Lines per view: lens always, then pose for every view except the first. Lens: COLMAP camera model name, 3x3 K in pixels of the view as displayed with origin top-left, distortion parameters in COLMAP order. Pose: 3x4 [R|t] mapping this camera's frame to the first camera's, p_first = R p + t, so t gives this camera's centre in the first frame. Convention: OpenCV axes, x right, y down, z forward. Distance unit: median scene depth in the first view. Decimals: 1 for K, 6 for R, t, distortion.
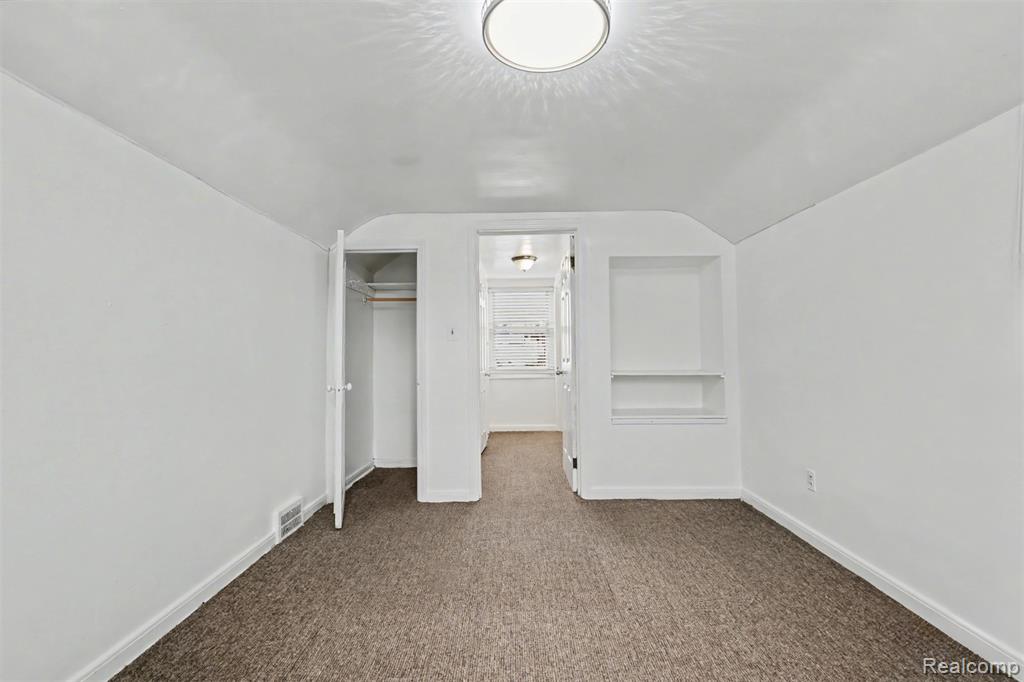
lens RADIAL K [[460.1, 0, 513.8], [0, 460.1, 351.3], [0, 0, 1]] dist [0.001878, 0.000156]
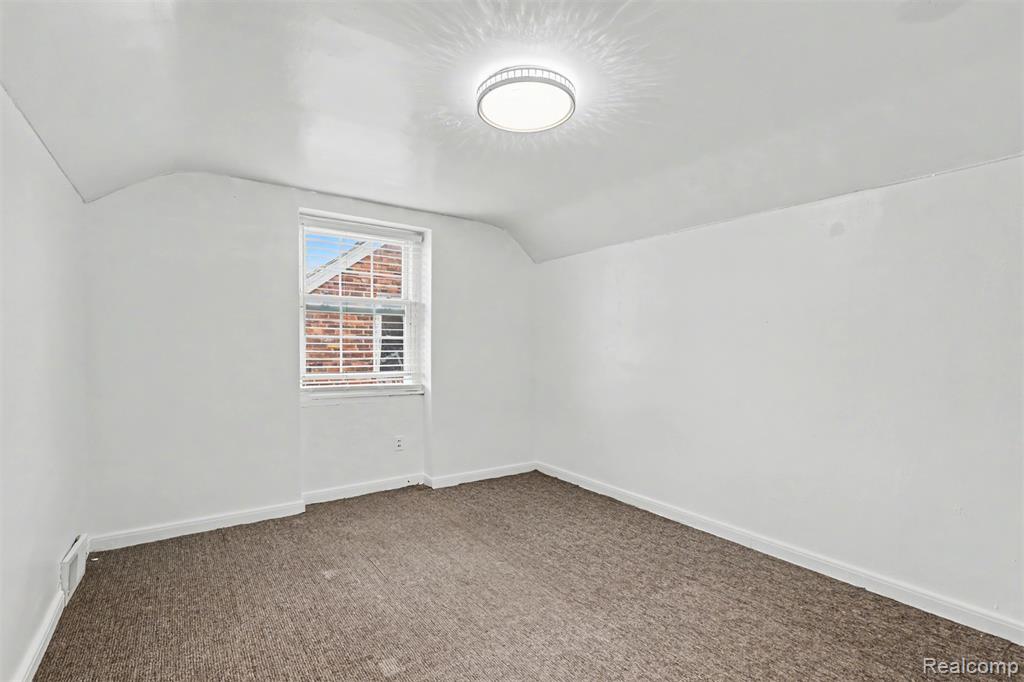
lens RADIAL K [[460.1, 0, 513.8], [0, 460.1, 351.3], [0, 0, 1]] dist [0.001878, 0.000156]
pose [[-0.804541, 0.013388, -0.593746, 0.766803], [0.003715, 0.999840, 0.017511, -0.019044], [0.593885, 0.011883, -0.804462, 1.783288]]
